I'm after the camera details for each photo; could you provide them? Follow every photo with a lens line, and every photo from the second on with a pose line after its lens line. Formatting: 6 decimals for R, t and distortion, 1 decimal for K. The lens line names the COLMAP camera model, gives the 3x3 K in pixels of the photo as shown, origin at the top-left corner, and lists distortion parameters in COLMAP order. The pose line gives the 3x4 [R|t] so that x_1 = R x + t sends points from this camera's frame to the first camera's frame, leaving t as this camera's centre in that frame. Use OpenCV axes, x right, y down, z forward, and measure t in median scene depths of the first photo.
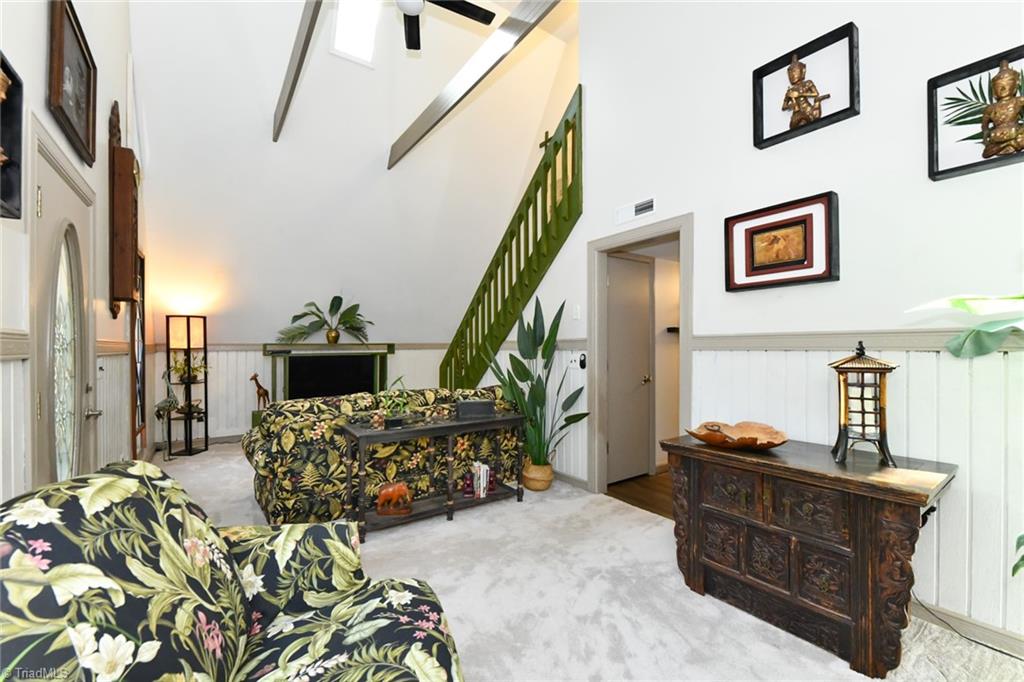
lens RADIAL K [[409.8, 0, 514.5], [0, 409.8, 342.1], [0, 0, 1]] dist [0.025543, -0.007939]
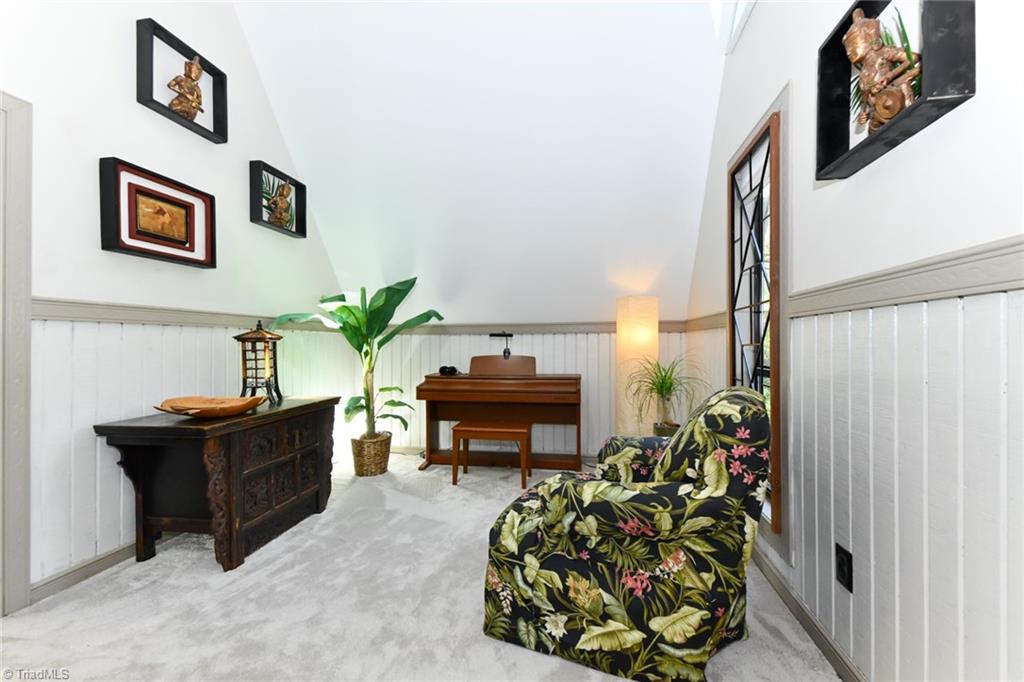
lens RADIAL K [[409.8, 0, 514.5], [0, 409.8, 342.1], [0, 0, 1]] dist [0.025543, -0.007939]
pose [[-0.696468, -0.024039, 0.717185, -0.703447], [-0.032079, 0.999483, 0.002348, 0.035985], [-0.716870, -0.021371, -0.696879, 1.131838]]
